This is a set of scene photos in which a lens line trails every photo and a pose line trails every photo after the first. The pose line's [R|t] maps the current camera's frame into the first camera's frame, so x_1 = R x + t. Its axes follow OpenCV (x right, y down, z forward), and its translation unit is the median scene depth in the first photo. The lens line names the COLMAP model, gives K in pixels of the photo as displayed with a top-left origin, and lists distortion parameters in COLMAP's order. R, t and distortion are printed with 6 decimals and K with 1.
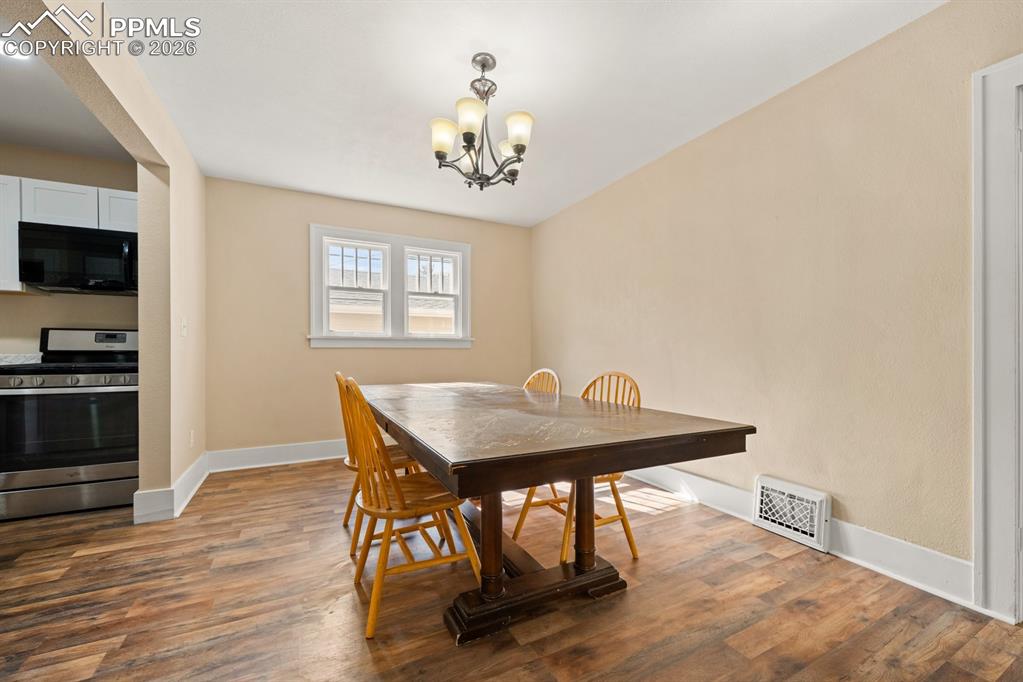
lens RADIAL K [[404.8, 0, 510.4], [0, 404.8, 348.4], [0, 0, 1]] dist [-0.000536, -0.000064]
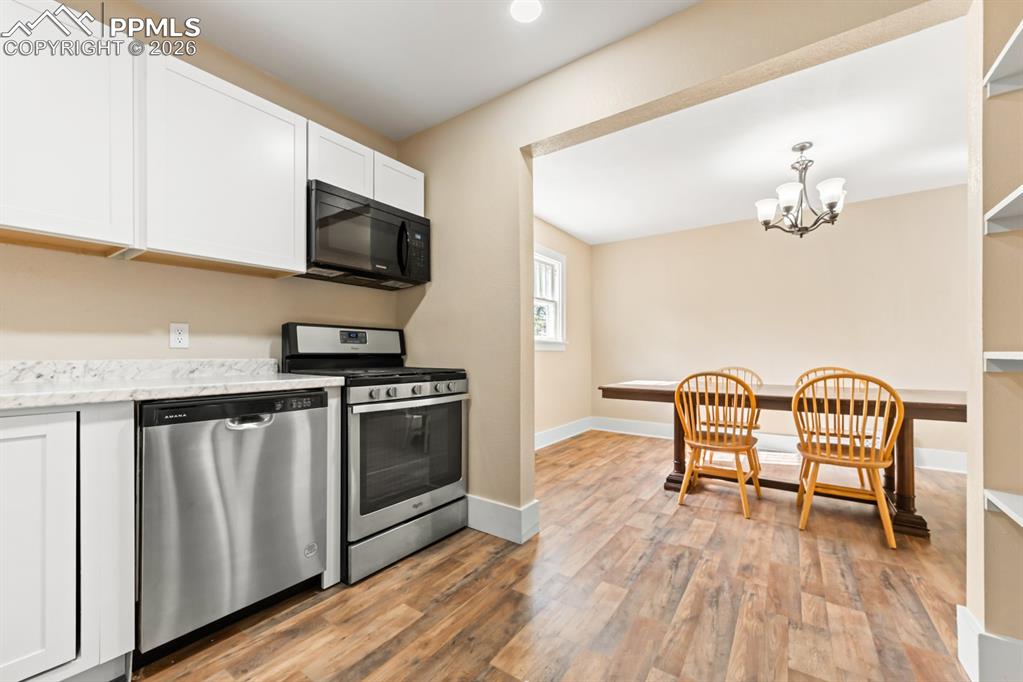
lens RADIAL K [[397.8, 0, 510.1], [0, 397.8, 351.2], [0, 0, 1]] dist [-0.000497, 0.000020]
pose [[0.886590, 0.005390, 0.462524, -1.307315], [-0.005695, 0.999984, -0.000737, -0.000781], [-0.462520, -0.001981, 0.886607, 0.205176]]
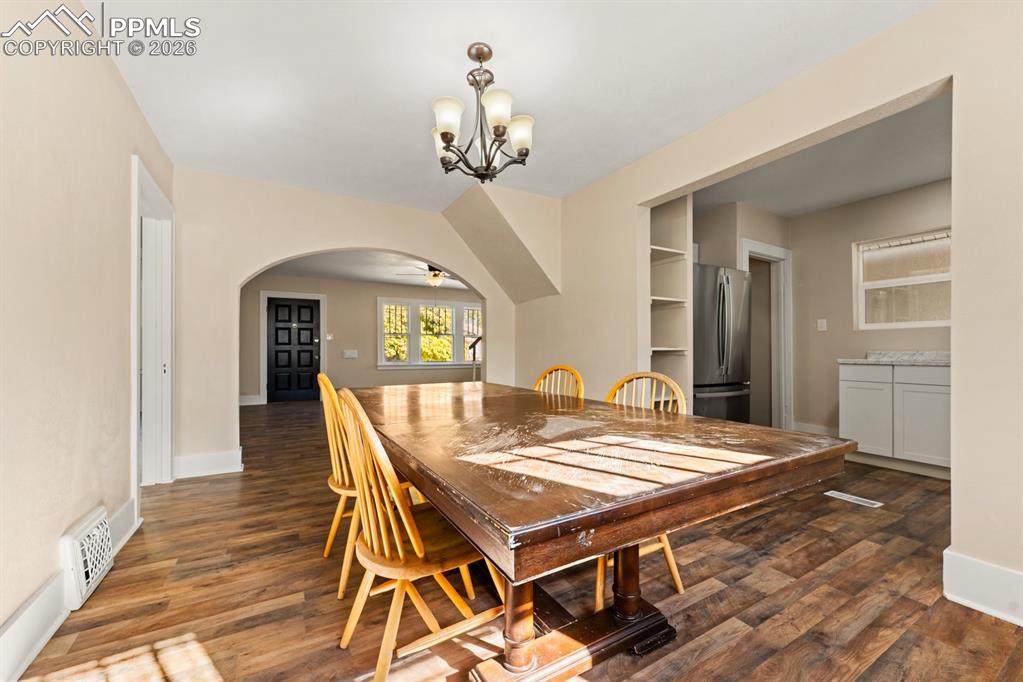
lens RADIAL K [[404.8, 0, 510.4], [0, 404.8, 348.4], [0, 0, 1]] dist [-0.000536, -0.000064]
pose [[-0.998332, -0.000253, -0.057725, -0.065685], [0.000171, 0.999973, -0.007334, 0.010743], [0.057725, -0.007331, -0.998306, 1.617829]]
